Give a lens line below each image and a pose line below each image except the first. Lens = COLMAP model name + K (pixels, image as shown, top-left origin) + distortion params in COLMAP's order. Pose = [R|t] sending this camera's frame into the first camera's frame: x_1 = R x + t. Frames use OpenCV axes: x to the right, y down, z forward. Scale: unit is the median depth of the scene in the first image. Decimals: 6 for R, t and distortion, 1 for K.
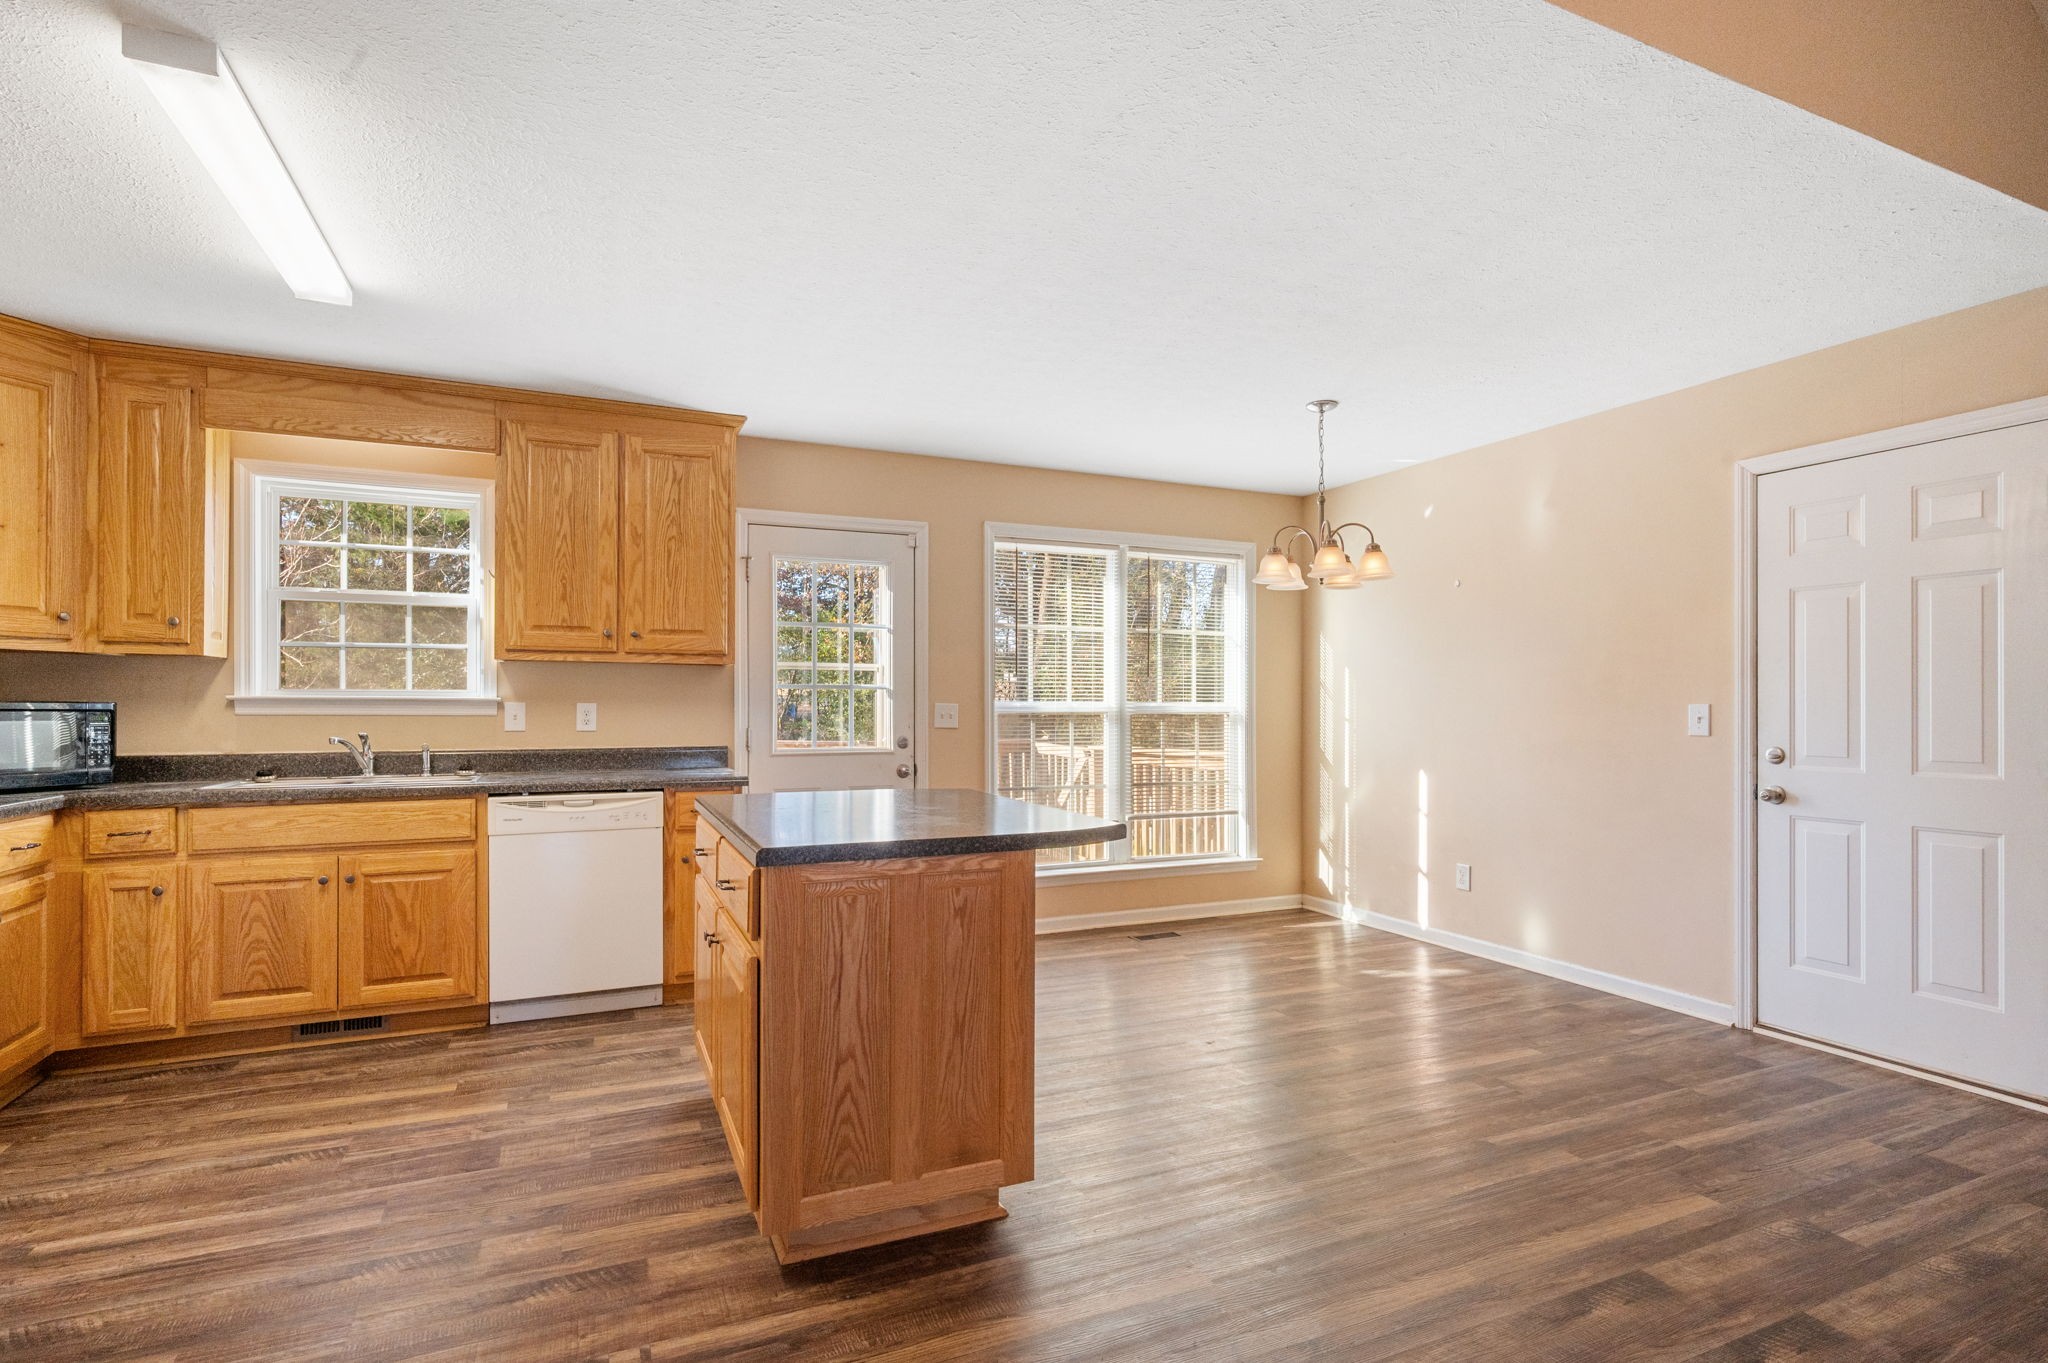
lens RADIAL K [[996.4, 0, 1030.7], [0, 996.4, 707.0], [0, 0, 1]] dist [-0.002101, -0.000245]
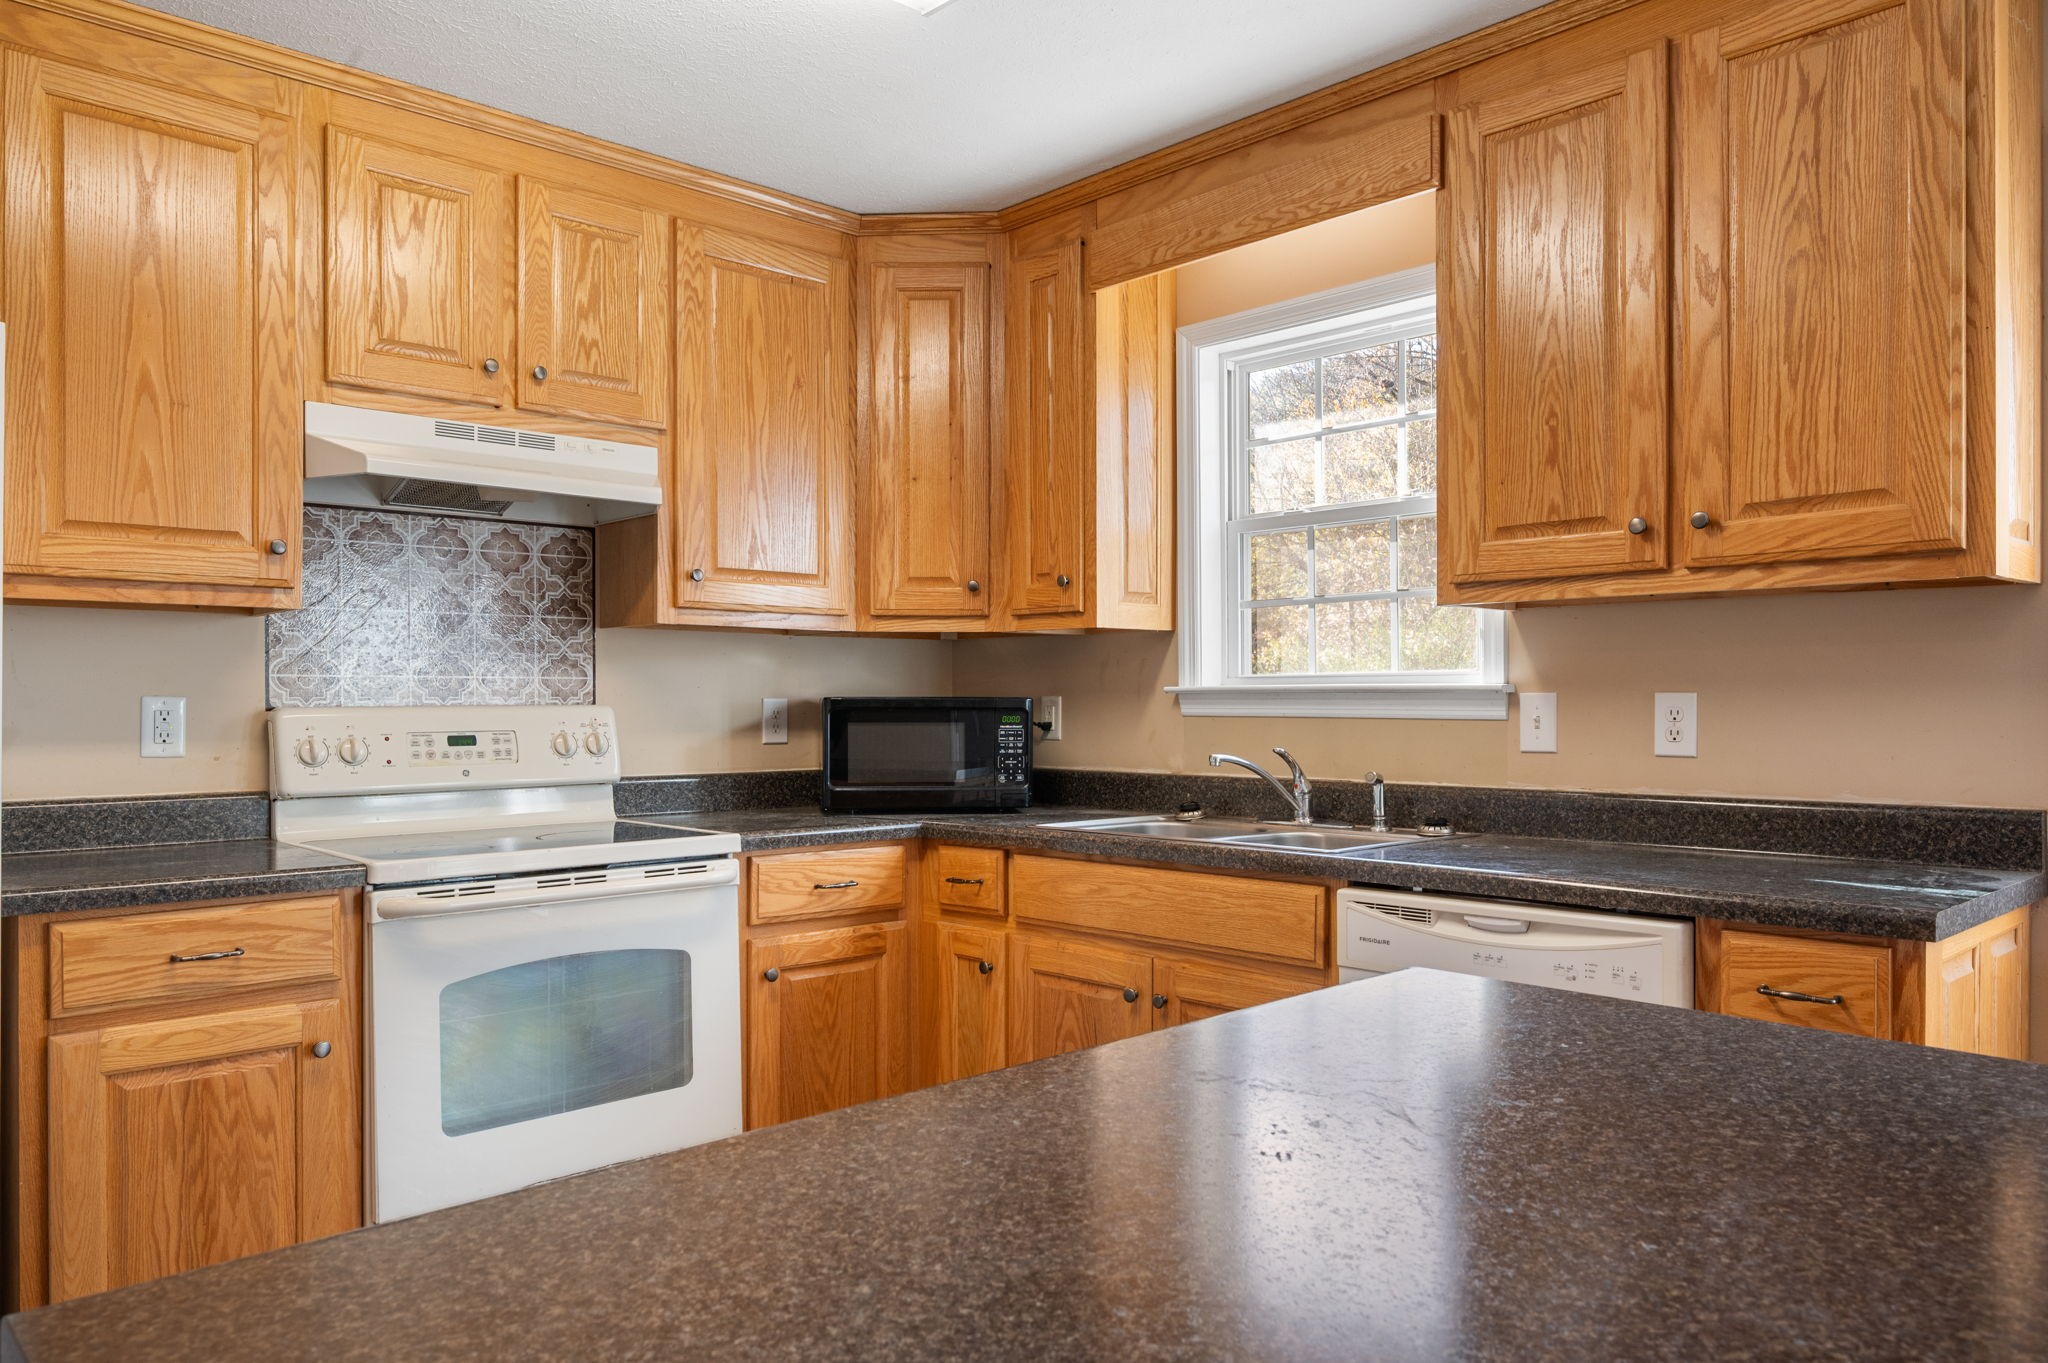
lens RADIAL K [[1416.1, 0, 1024.8], [0, 1416.1, 708.0], [0, 0, 1]] dist [-0.001456, -0.001047]
pose [[0.320703, 0.000389, -0.947180, 0.060948], [0.002459, 0.999996, 0.001243, 0.001350], [0.947176, -0.002727, 0.320701, 0.584592]]
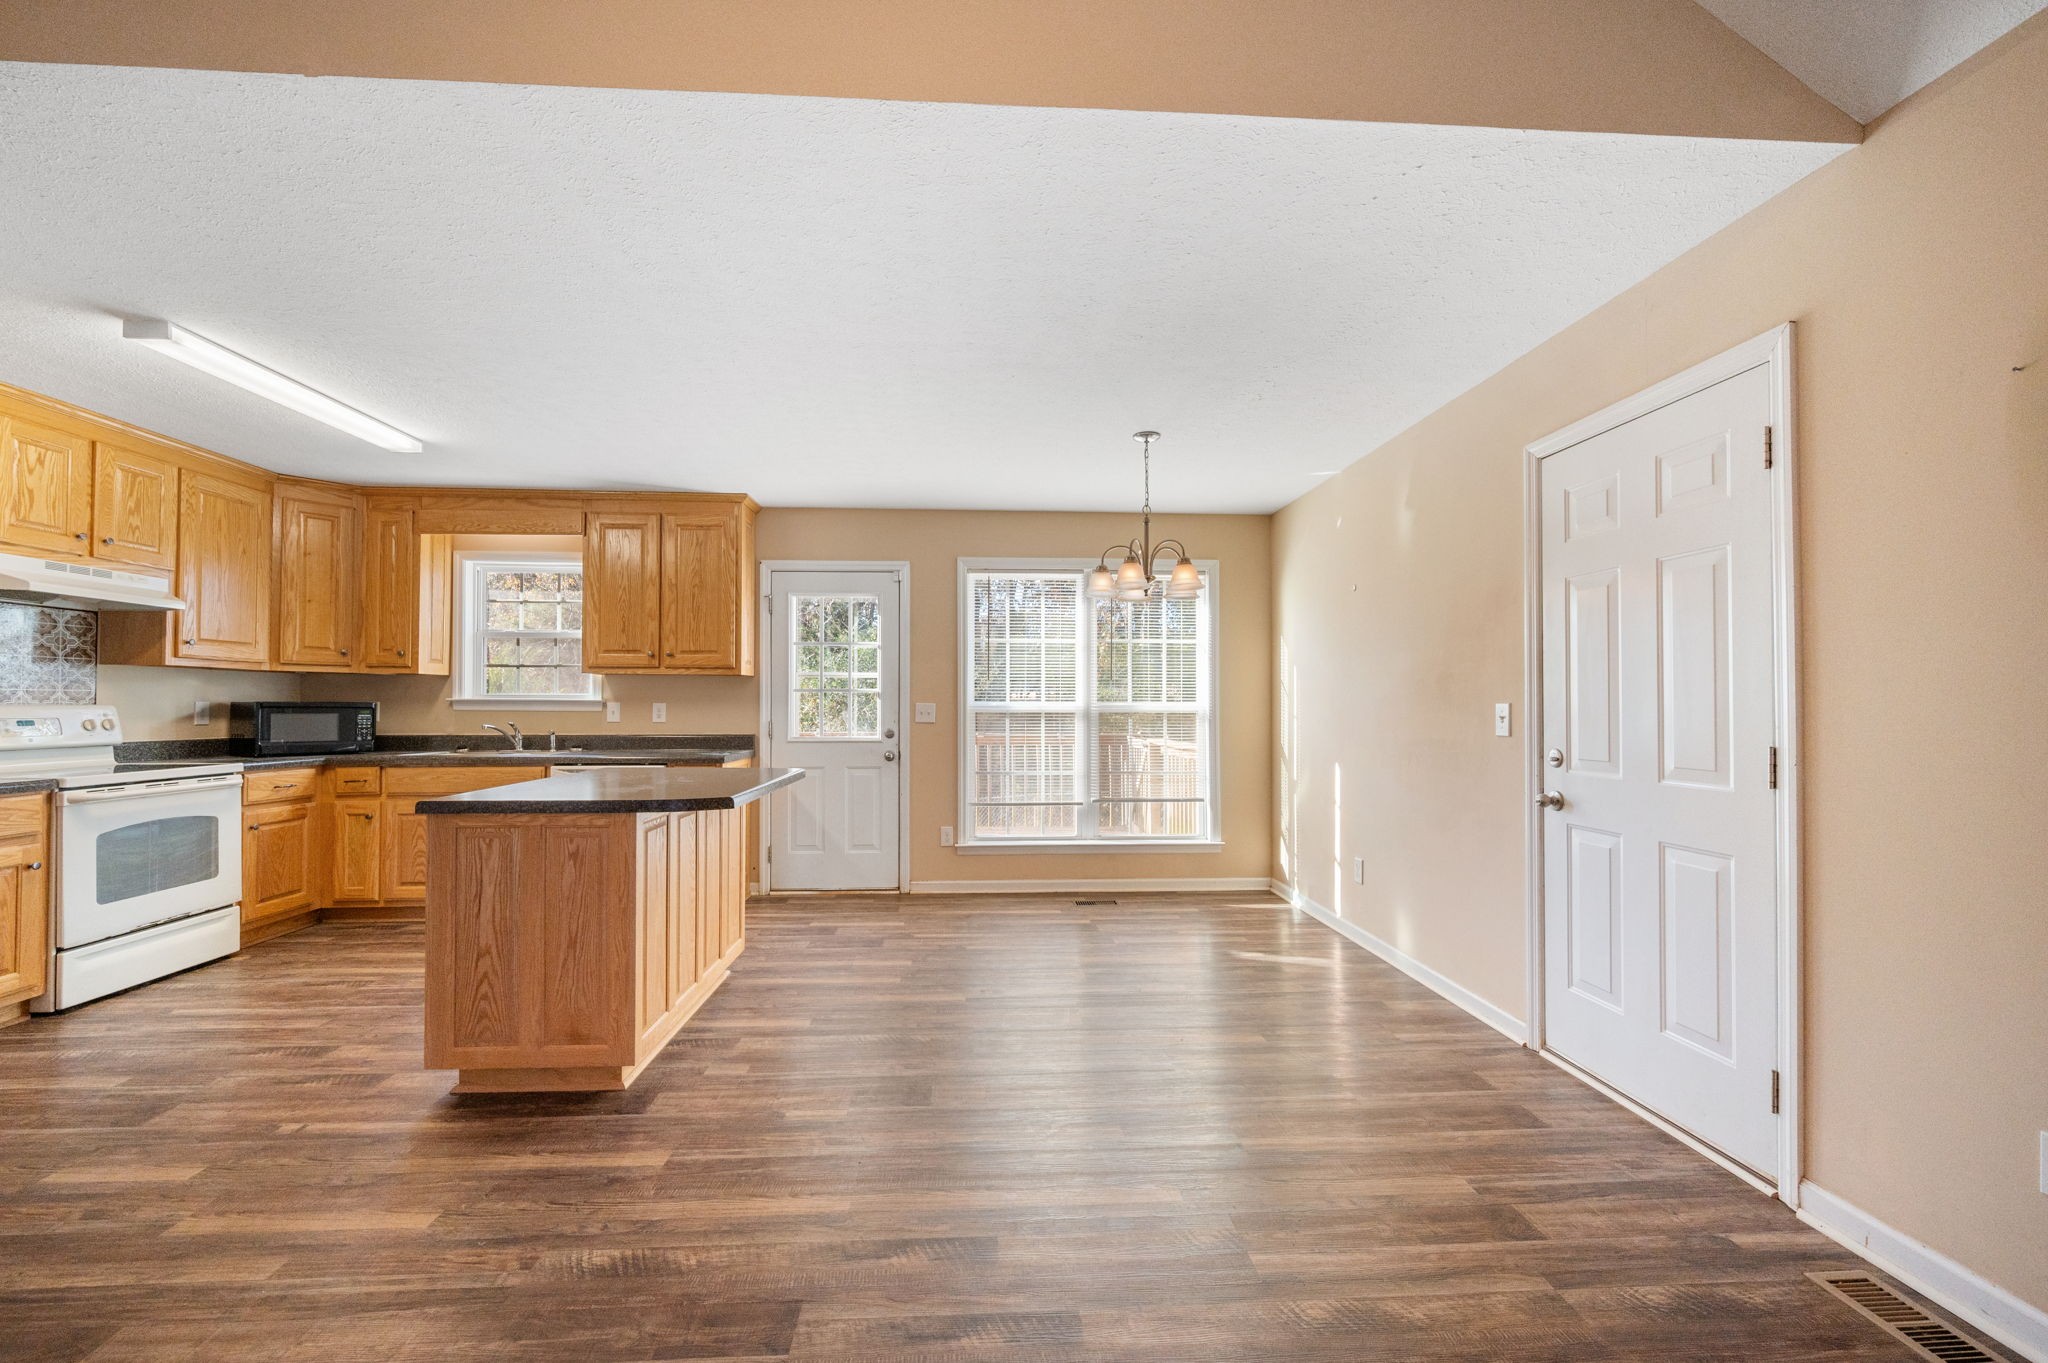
lens RADIAL K [[809.6, 0, 1022.5], [0, 809.6, 698.1], [0, 0, 1]] dist [-0.003739, 0.000121]
pose [[0.934094, -0.003308, -0.357011, 0.509687], [-0.000999, 0.999929, -0.011879, 0.002305], [0.357025, 0.011453, 0.934025, 0.108901]]
